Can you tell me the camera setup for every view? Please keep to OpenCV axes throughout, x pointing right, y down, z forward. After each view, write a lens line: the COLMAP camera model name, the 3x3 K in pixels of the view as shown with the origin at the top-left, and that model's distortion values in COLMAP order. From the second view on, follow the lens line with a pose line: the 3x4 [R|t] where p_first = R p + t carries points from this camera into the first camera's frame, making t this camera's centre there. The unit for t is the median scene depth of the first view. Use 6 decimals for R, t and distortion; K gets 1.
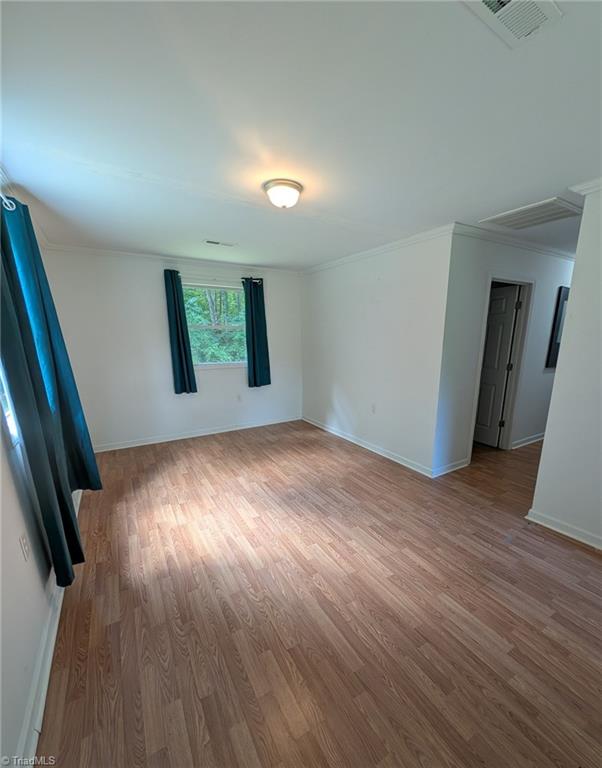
lens RADIAL K [[322.5, 0, 303.3], [0, 322.5, 404.1], [0, 0, 1]] dist [0.000041, -0.000031]
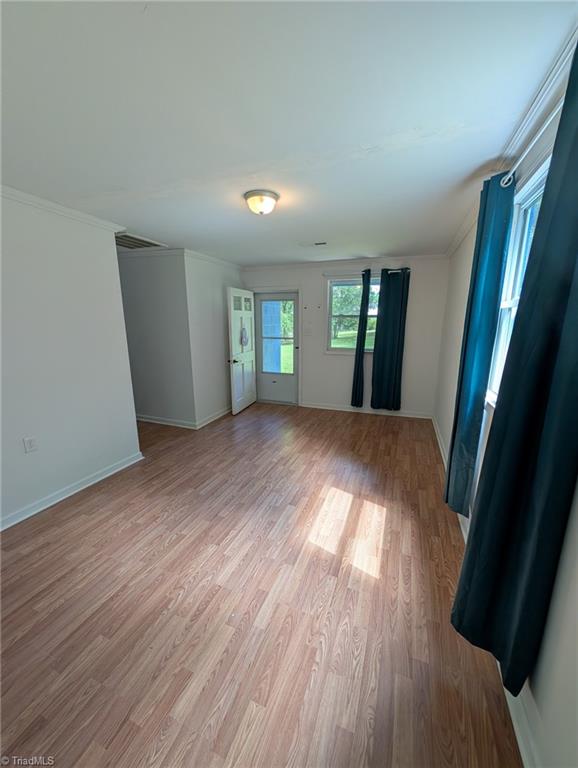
lens RADIAL K [[294.5, 0, 289.0], [0, 294.5, 384.0], [0, 0, 1]] dist [0.001205, 0.000093]
pose [[-0.621346, -0.159137, 0.767206, -0.695958], [0.167466, 0.929560, 0.328441, -0.273350], [-0.765431, 0.332556, -0.550928, 1.222414]]
